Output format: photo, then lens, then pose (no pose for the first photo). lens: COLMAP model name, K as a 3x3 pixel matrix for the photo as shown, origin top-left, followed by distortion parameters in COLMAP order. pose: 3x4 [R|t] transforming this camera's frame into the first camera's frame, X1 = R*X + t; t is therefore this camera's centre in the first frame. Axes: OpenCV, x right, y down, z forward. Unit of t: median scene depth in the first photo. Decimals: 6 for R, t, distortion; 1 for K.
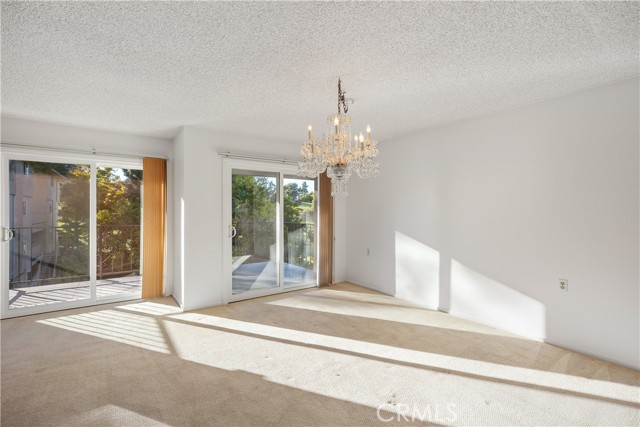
lens RADIAL K [[295.5, 0, 319.9], [0, 295.5, 211.8], [0, 0, 1]] dist [0.024945, 0.000330]
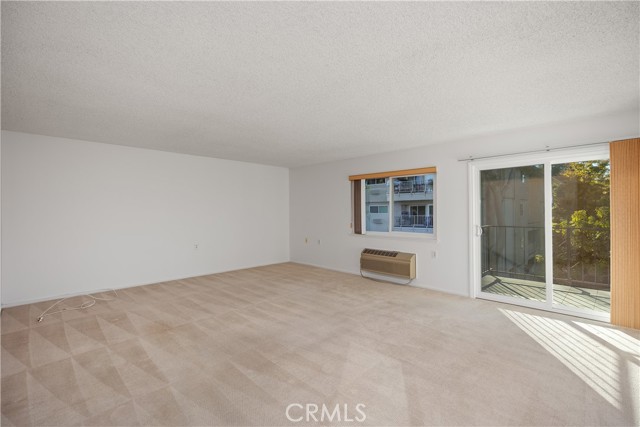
lens RADIAL K [[295.5, 0, 323.7], [0, 295.5, 213.1], [0, 0, 1]] dist [0.024945, 0.000330]
pose [[0.202741, -0.002612, -0.979229, 0.035929], [0.003973, 0.999990, -0.001845, 0.000807], [0.979224, -0.003517, 0.202750, 0.119489]]
